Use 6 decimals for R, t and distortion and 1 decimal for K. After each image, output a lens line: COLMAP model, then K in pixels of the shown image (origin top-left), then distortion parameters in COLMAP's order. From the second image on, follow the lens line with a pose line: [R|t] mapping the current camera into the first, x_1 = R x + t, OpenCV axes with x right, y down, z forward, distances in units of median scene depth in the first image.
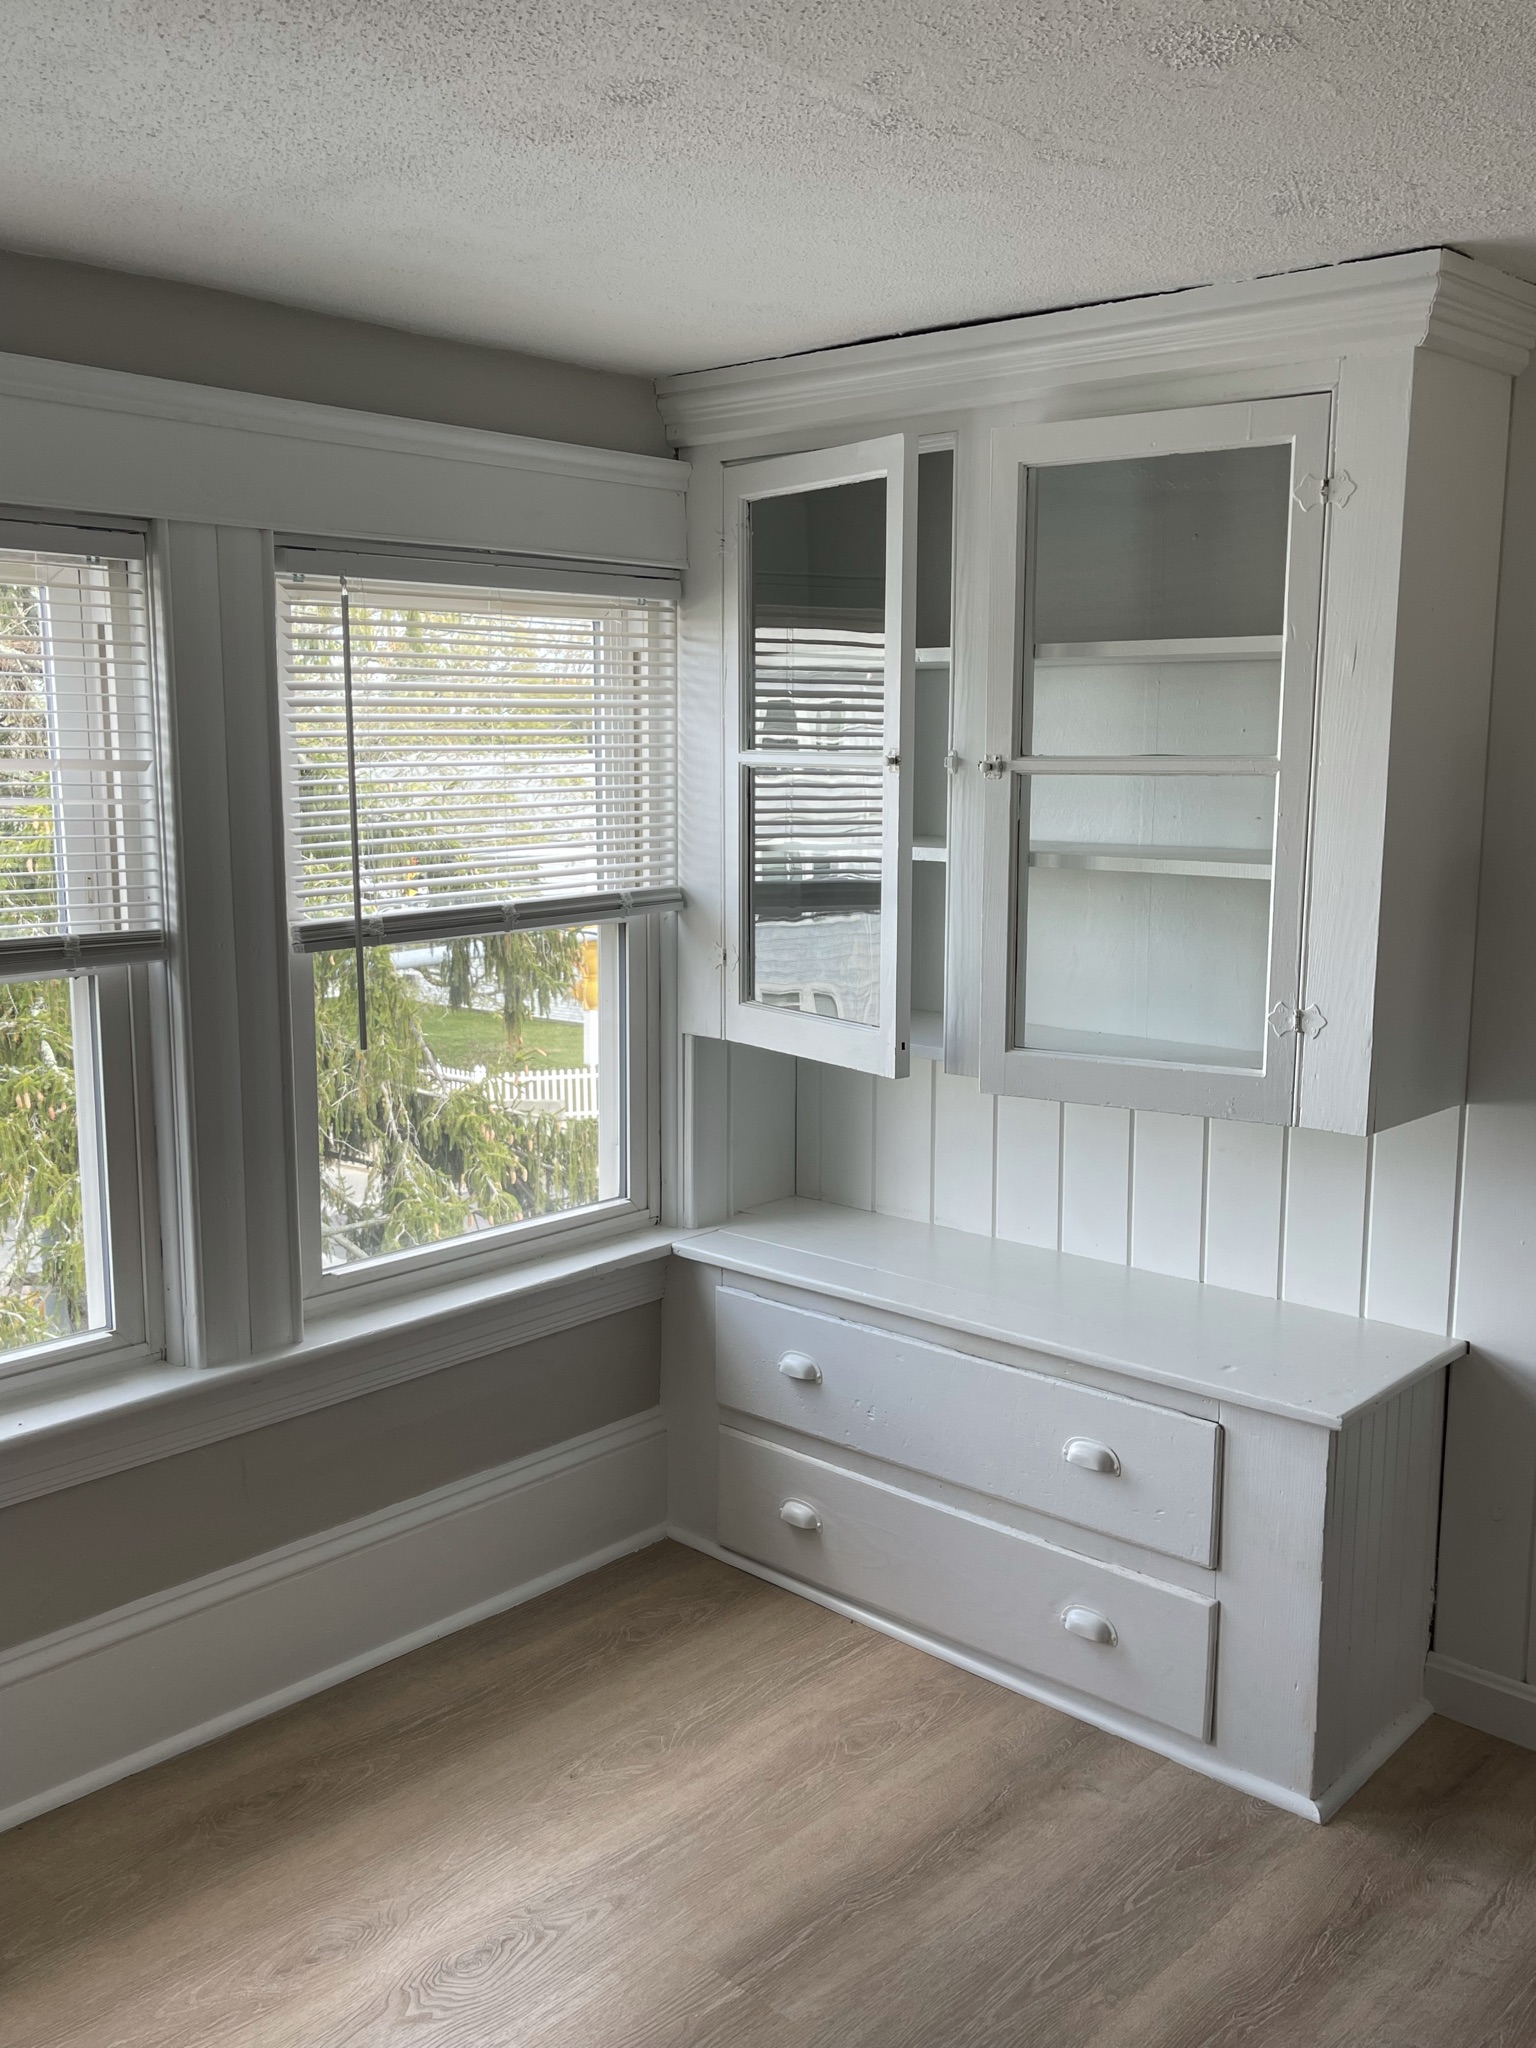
lens RADIAL K [[1866.6, 0, 737.1], [0, 1866.6, 1029.1], [0, 0, 1]] dist [0.052517, -0.045211]
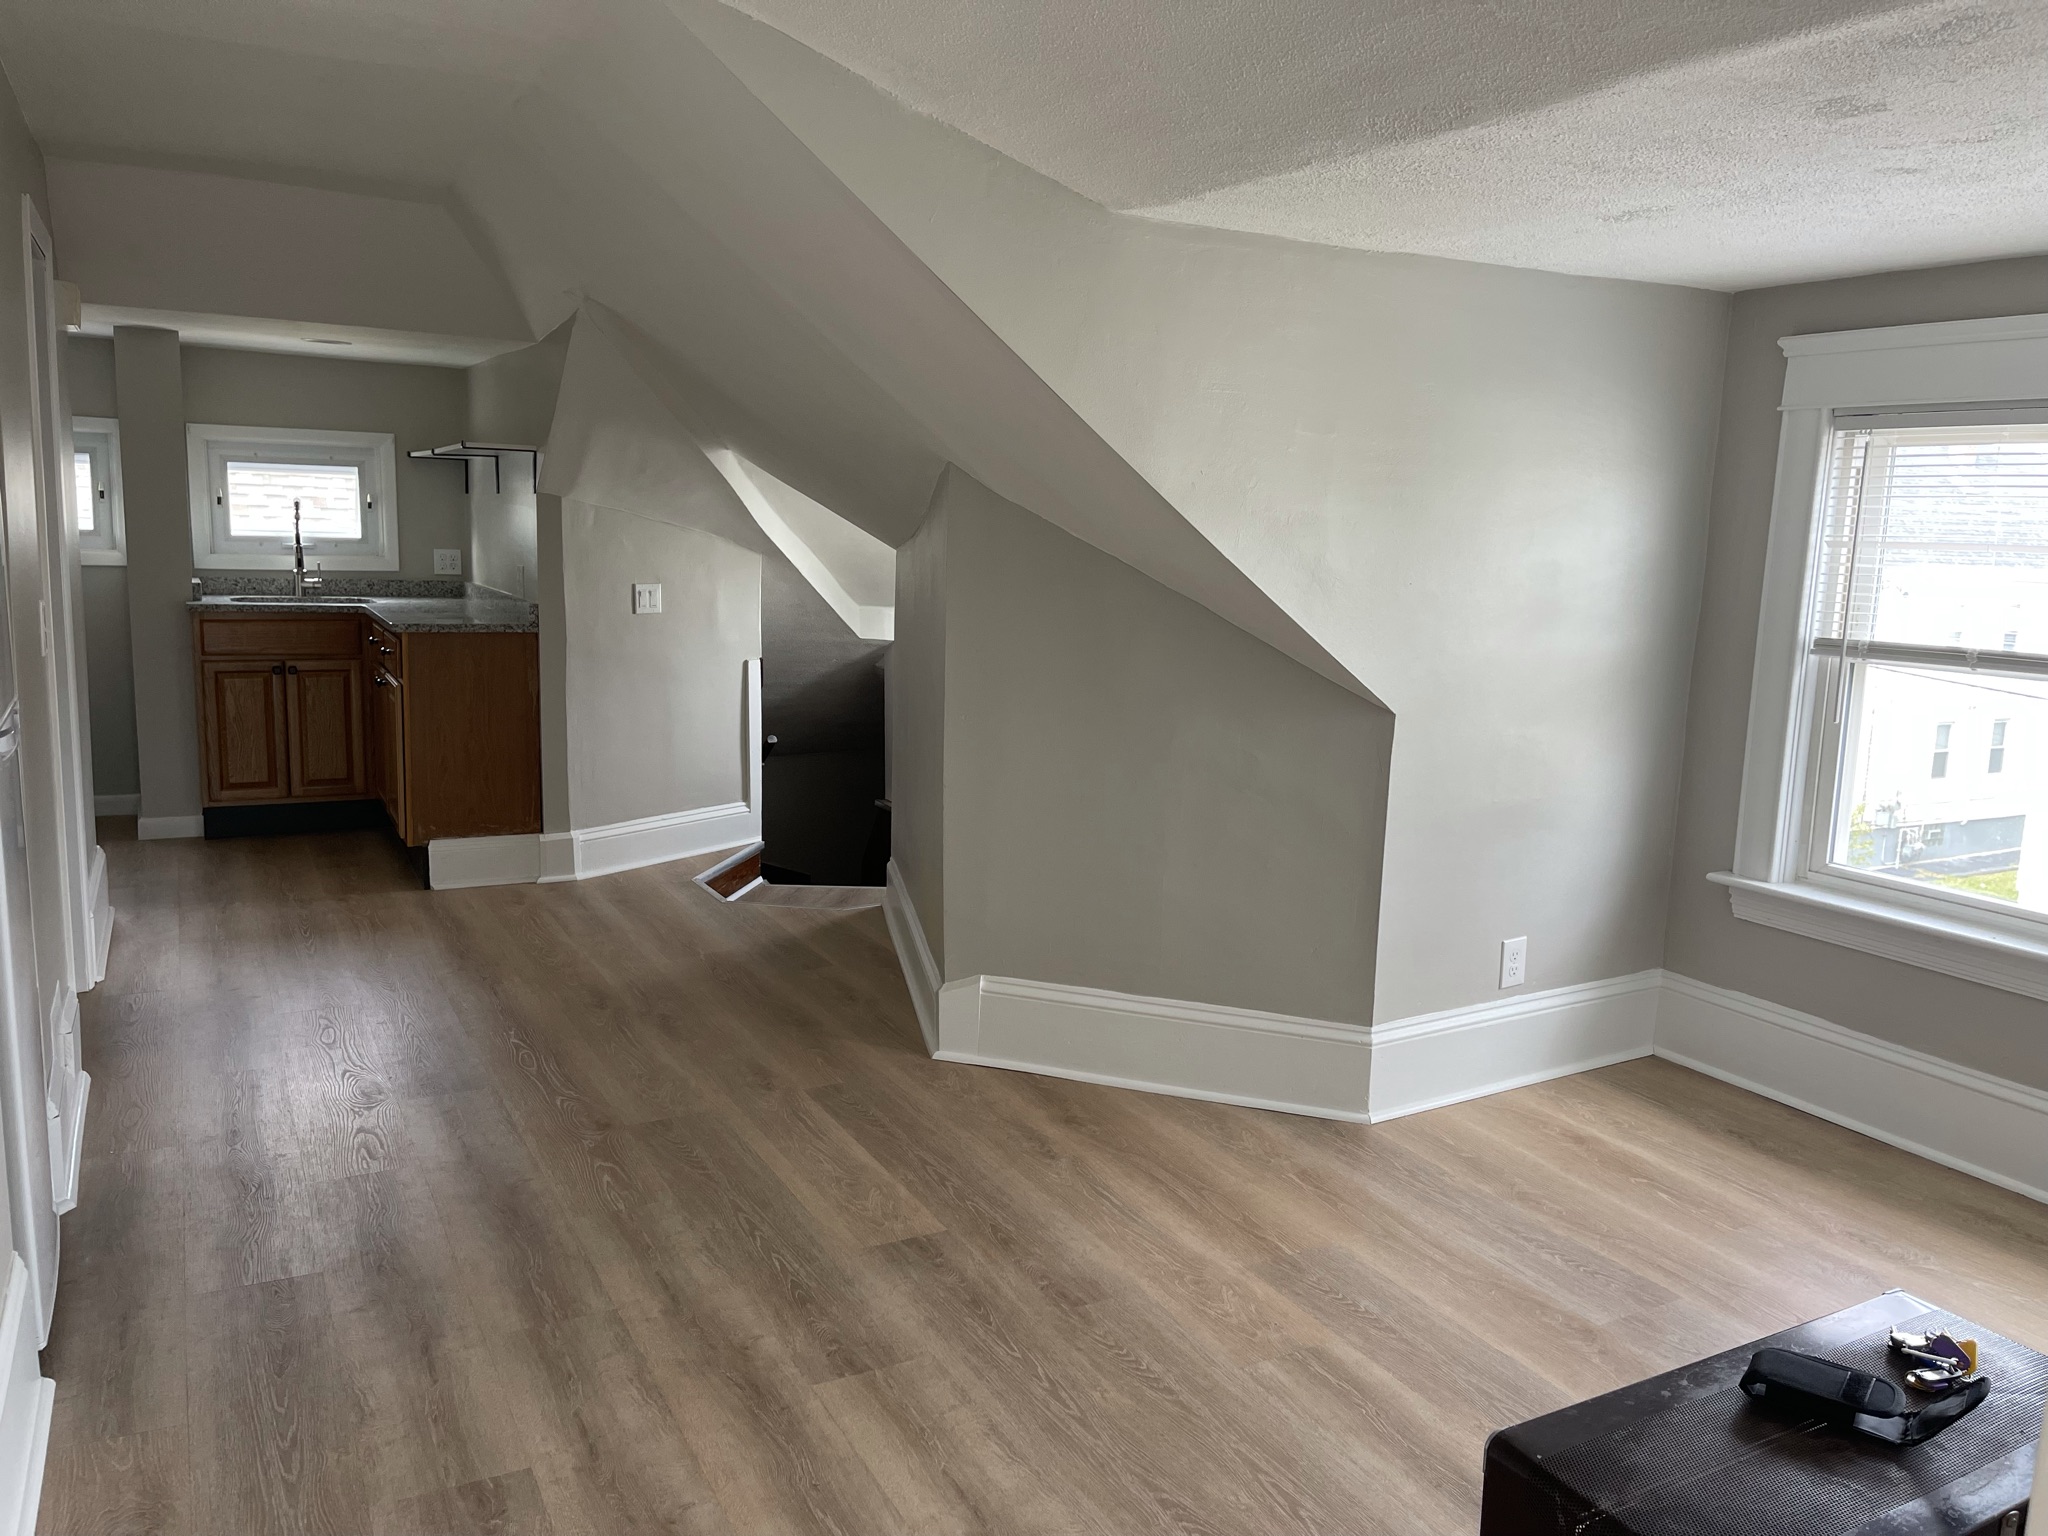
lens RADIAL K [[1598.3, 0, 1022.0], [0, 1598.3, 767.9], [0, 0, 1]] dist [0.026042, -0.021128]
pose [[-0.330642, 0.134756, -0.934086, 1.078518], [-0.169323, 0.965223, 0.199184, -0.067595], [0.928442, 0.224021, -0.296326, 0.512562]]
